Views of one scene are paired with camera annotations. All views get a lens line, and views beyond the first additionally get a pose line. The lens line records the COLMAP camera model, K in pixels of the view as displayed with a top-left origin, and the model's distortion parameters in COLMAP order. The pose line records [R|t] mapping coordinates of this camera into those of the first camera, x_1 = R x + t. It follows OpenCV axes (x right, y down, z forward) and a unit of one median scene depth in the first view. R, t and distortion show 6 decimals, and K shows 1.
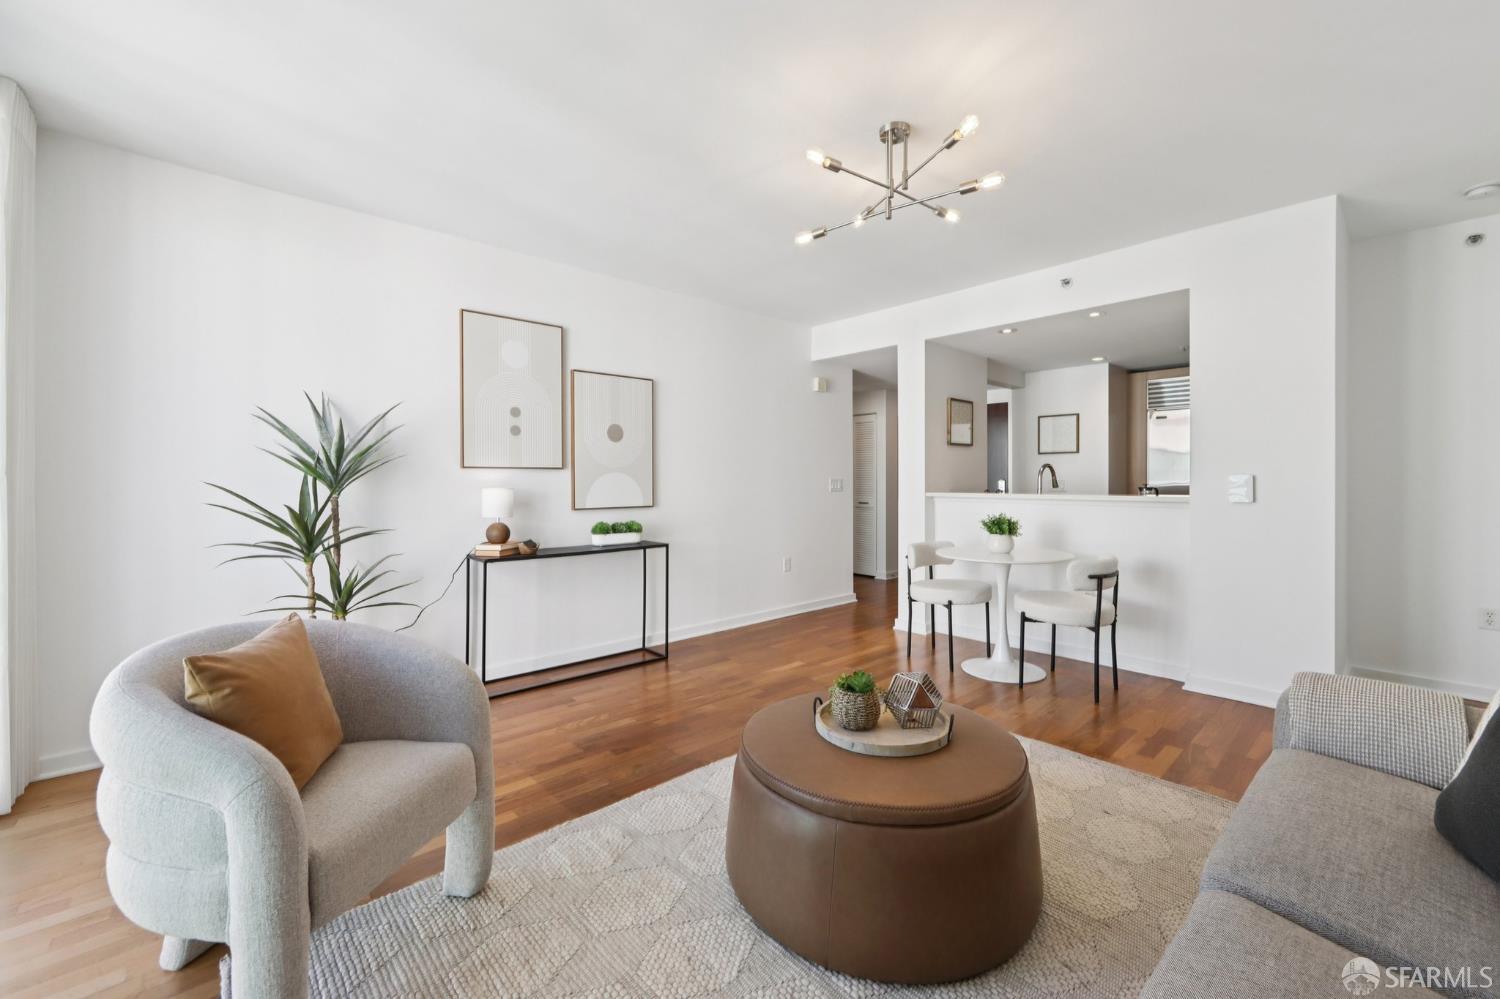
lens RADIAL K [[602.2, 0, 758.0], [0, 602.2, 491.5], [0, 0, 1]] dist [-0.001236, -0.000175]
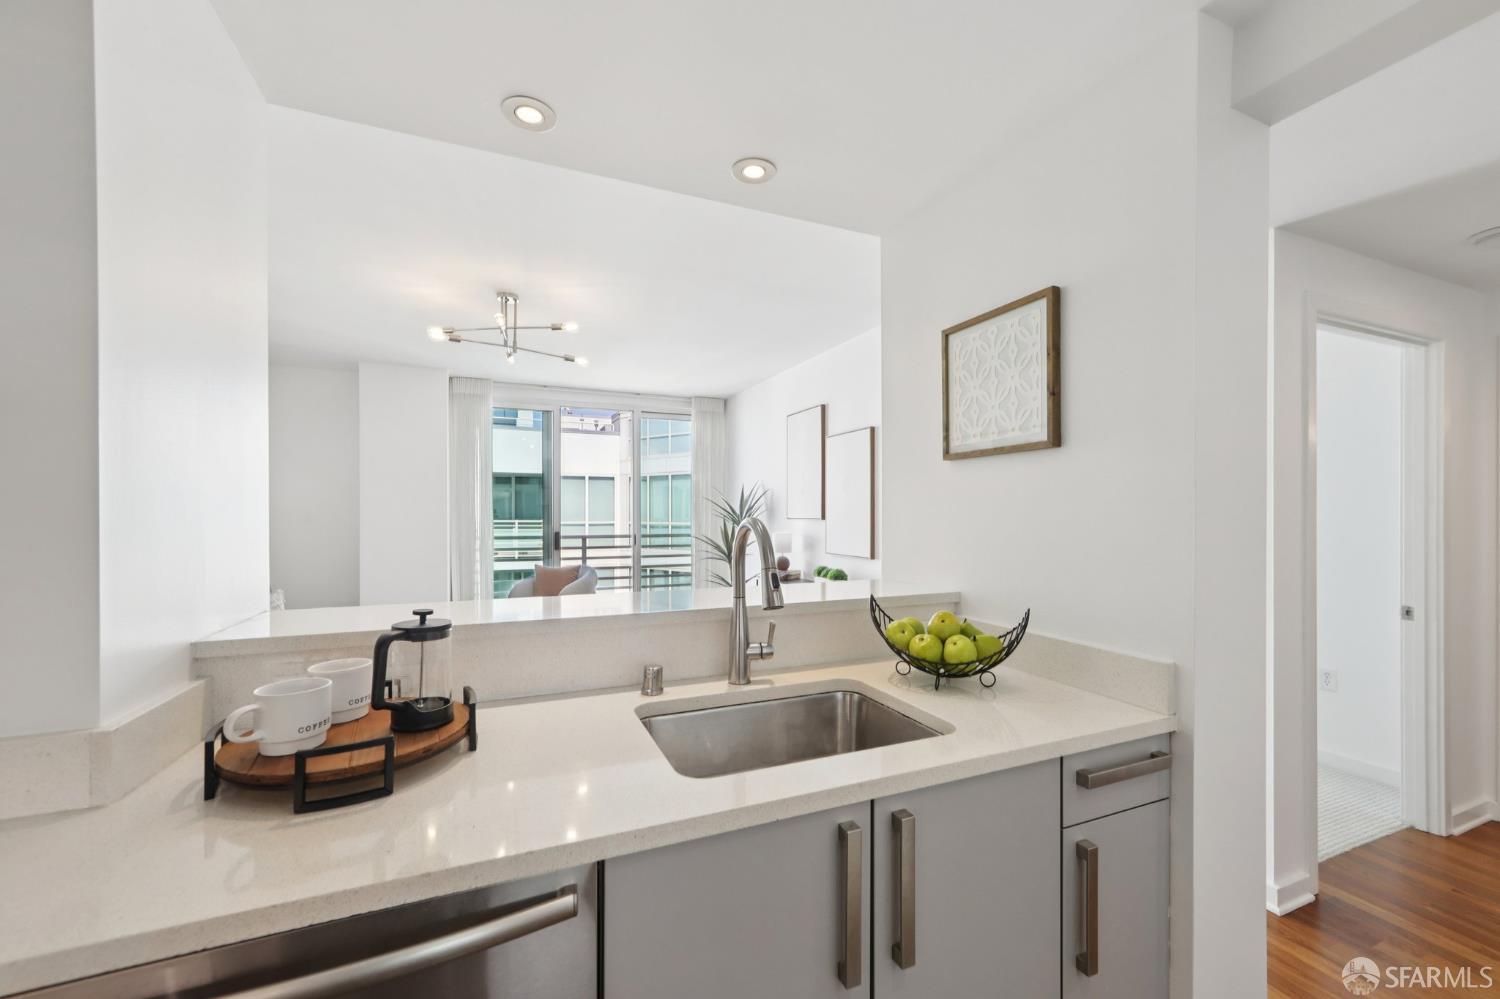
lens RADIAL K [[600.9, 0, 764.5], [0, 600.9, 514.5], [0, 0, 1]] dist [-0.002762, -0.000255]
pose [[-0.301399, 0.007251, -0.953470, 0.883335], [-0.014983, 0.999812, 0.012340, -0.060111], [0.953380, 0.018006, -0.301234, 1.253344]]
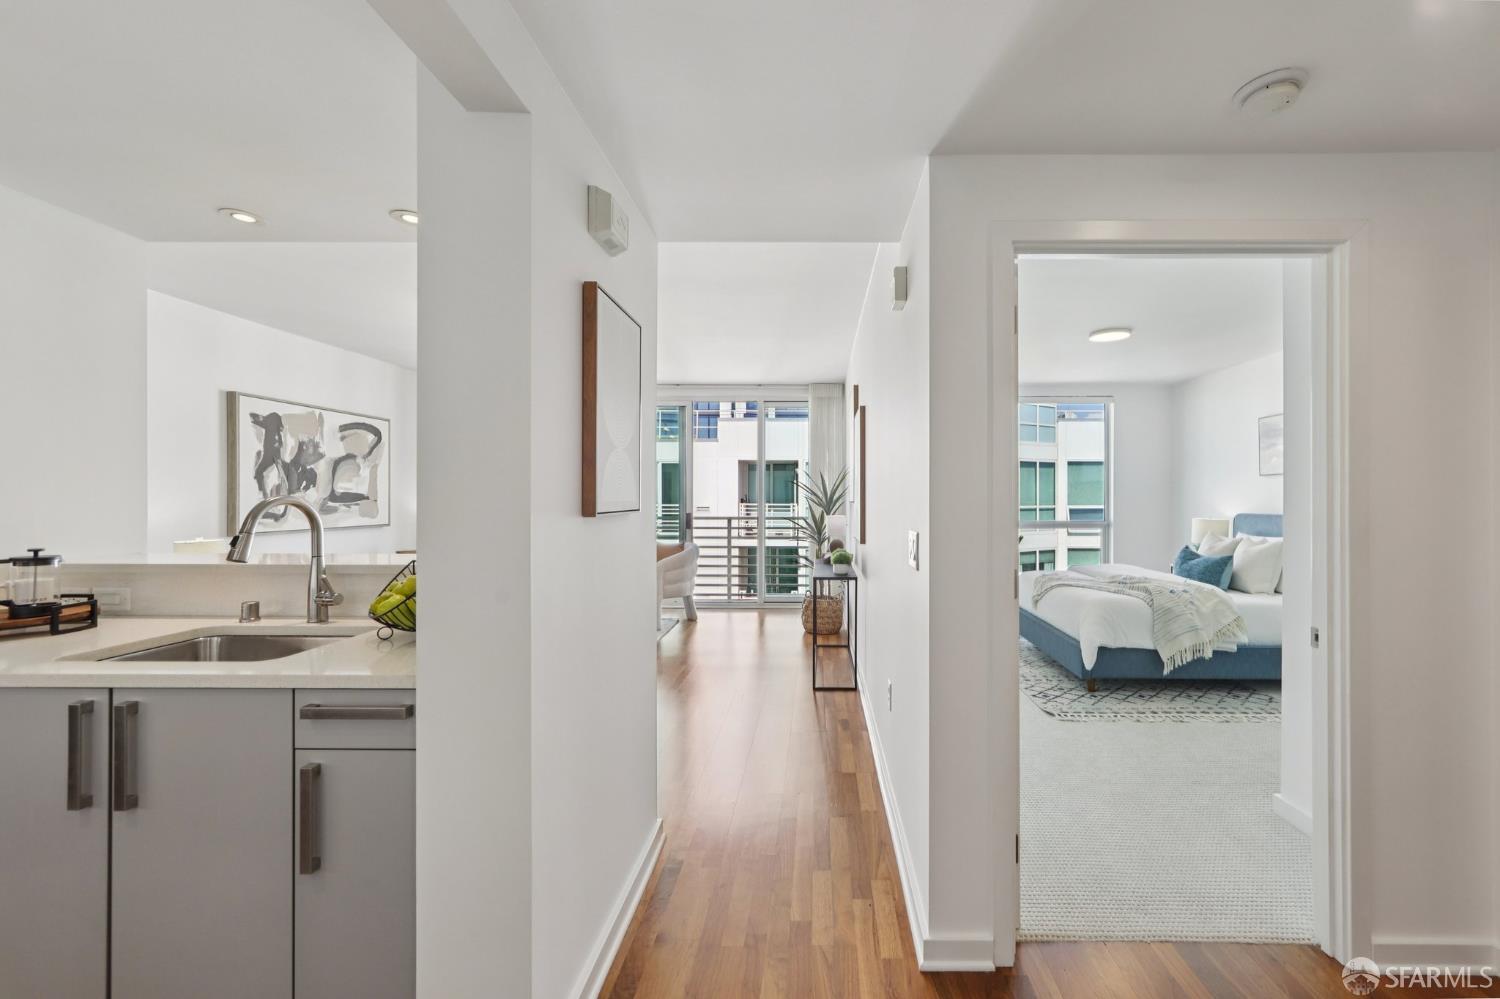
lens RADIAL K [[606.8, 0, 822.2], [0, 606.8, 498.5], [0, 0, 1]] dist [-0.001945, -0.000360]
pose [[-0.658456, 0.004671, -0.752605, 0.639838], [-0.011681, 0.999797, 0.016425, -0.064491], [0.752529, 0.019607, -0.658268, 1.749826]]
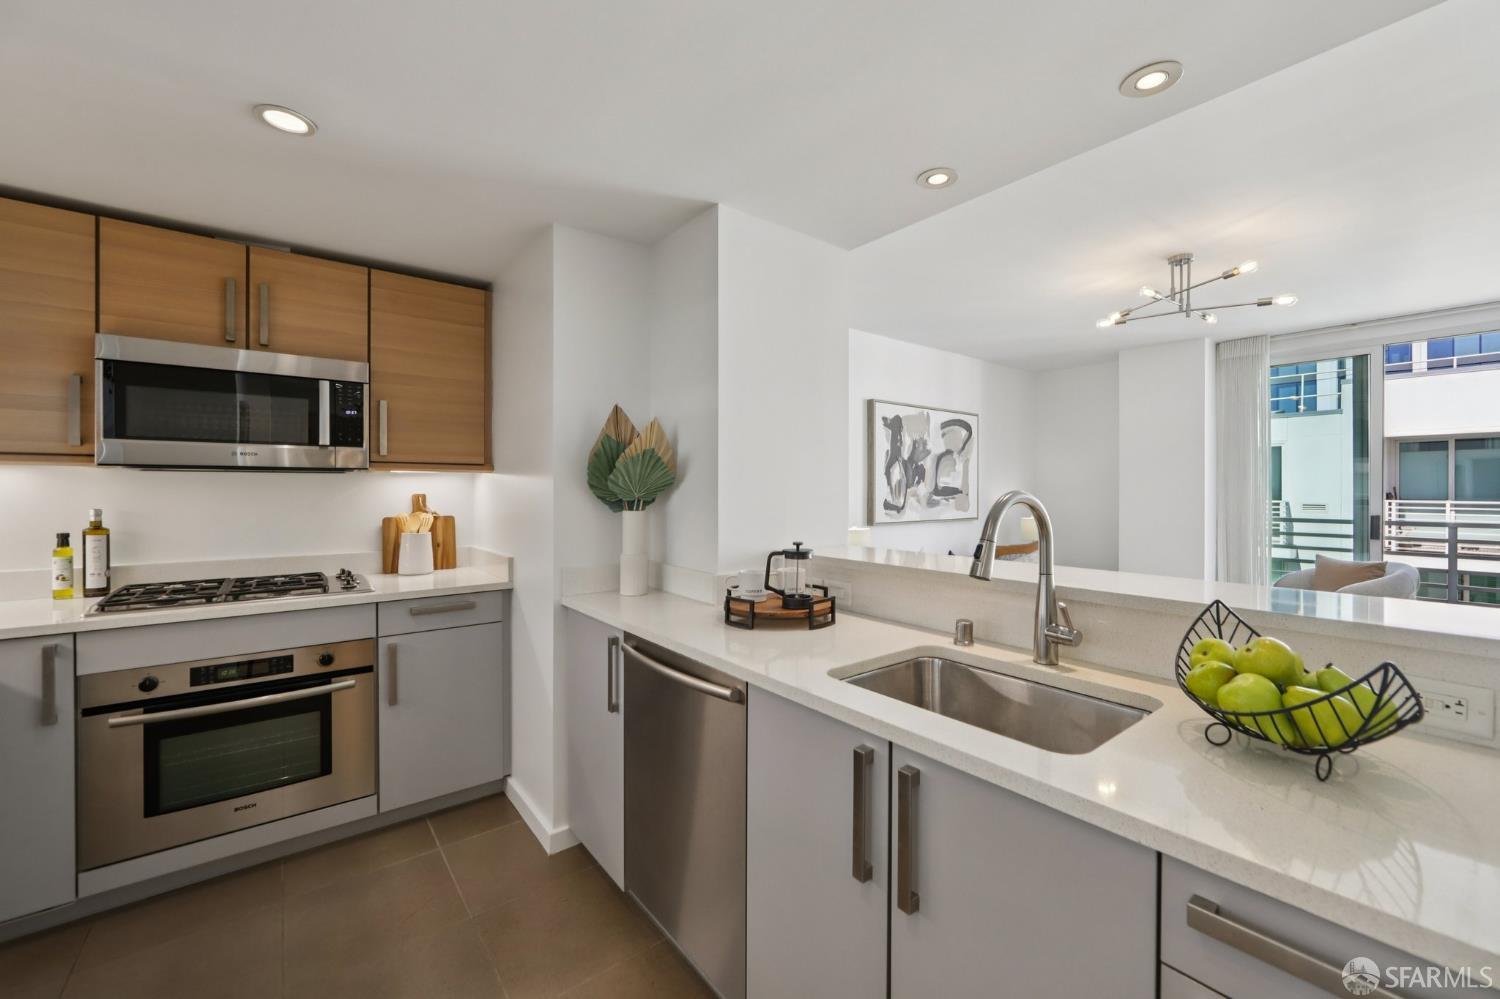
lens RADIAL K [[602.2, 0, 758.0], [0, 602.2, 491.5], [0, 0, 1]] dist [-0.001236, -0.000175]
pose [[-0.998916, 0.002824, 0.046457, 0.693605], [0.003755, 0.999794, 0.019956, -0.061798], [-0.046391, 0.020109, -0.998721, 1.489174]]
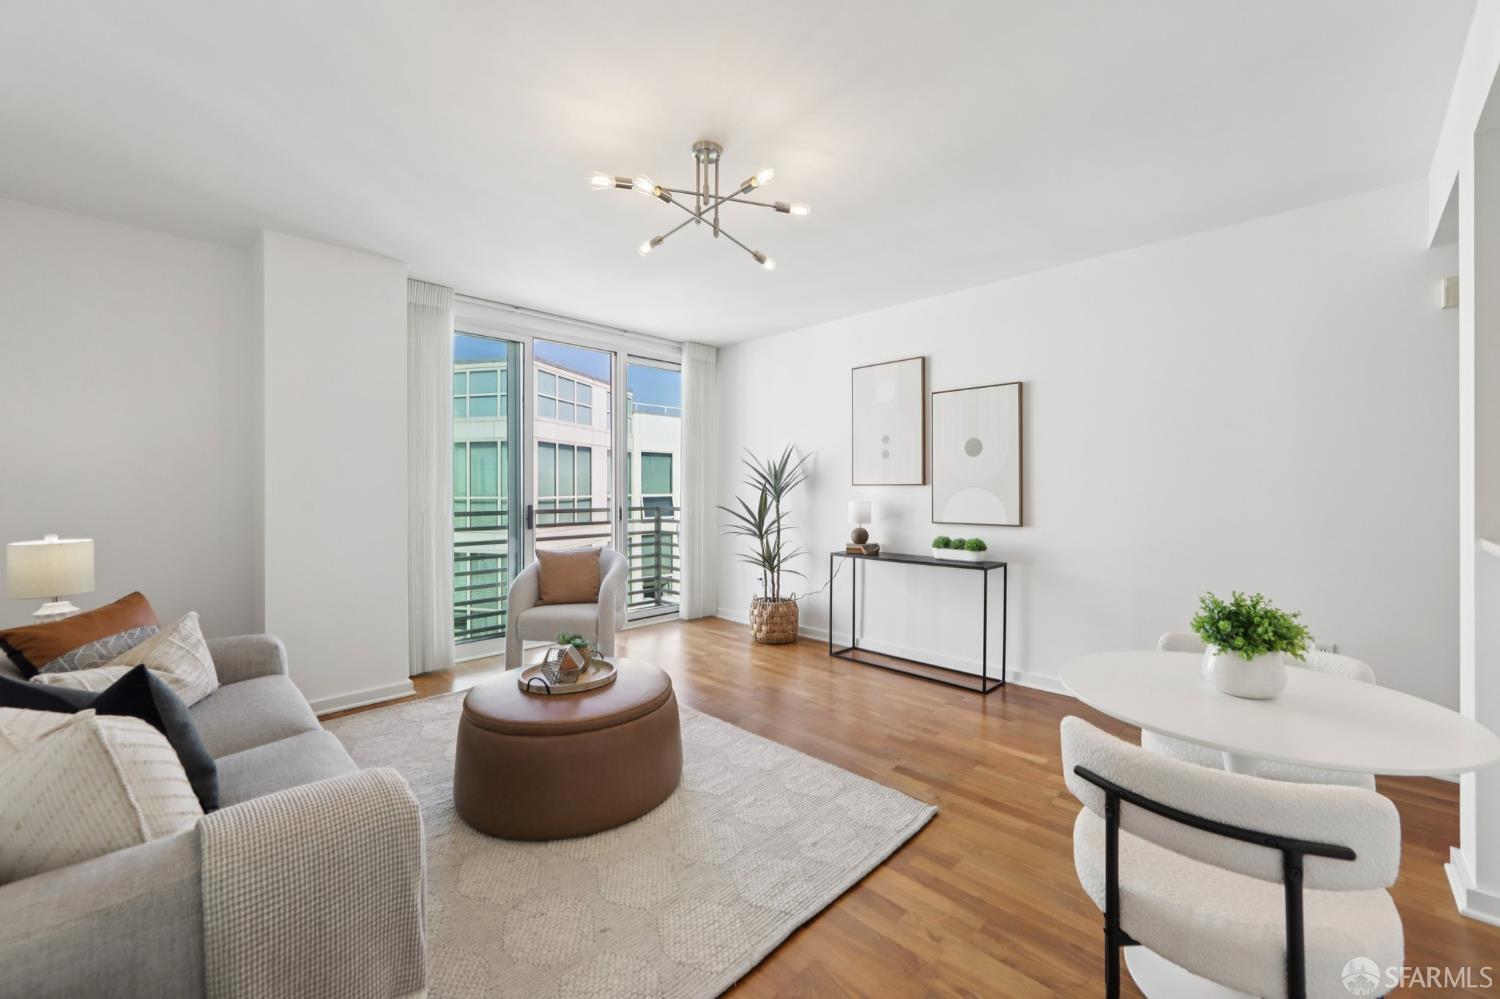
lens RADIAL K [[602.2, 0, 758.0], [0, 602.2, 491.5], [0, 0, 1]] dist [-0.001236, -0.000175]
pose [[0.065740, 0.009211, -0.997794, 0.755308], [-0.015038, 0.999853, 0.008239, -0.030047], [0.997723, 0.014464, 0.065869, 0.623808]]
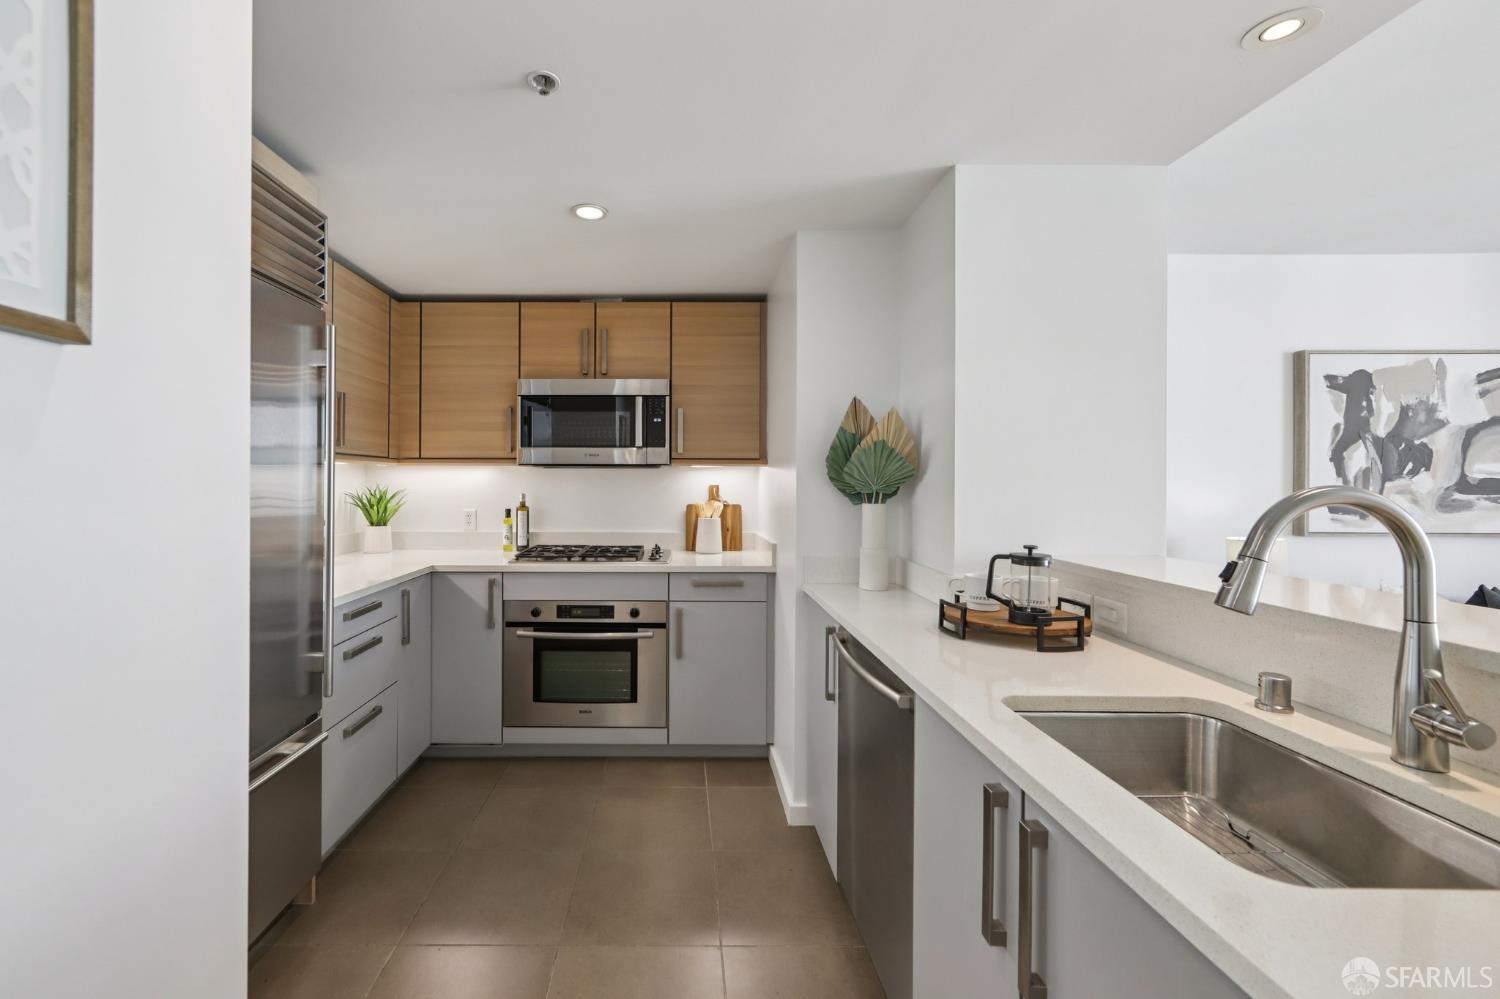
lens RADIAL K [[622.8, 0, 685.2], [0, 622.8, 480.5], [0, 0, 1]] dist [0.001922, 0.003710]
pose [[-0.753315, 0.001667, 0.657658, 0.591487], [0.010597, 0.999898, 0.009604, -0.061348], [-0.657574, 0.014204, -0.753256, 1.474365]]
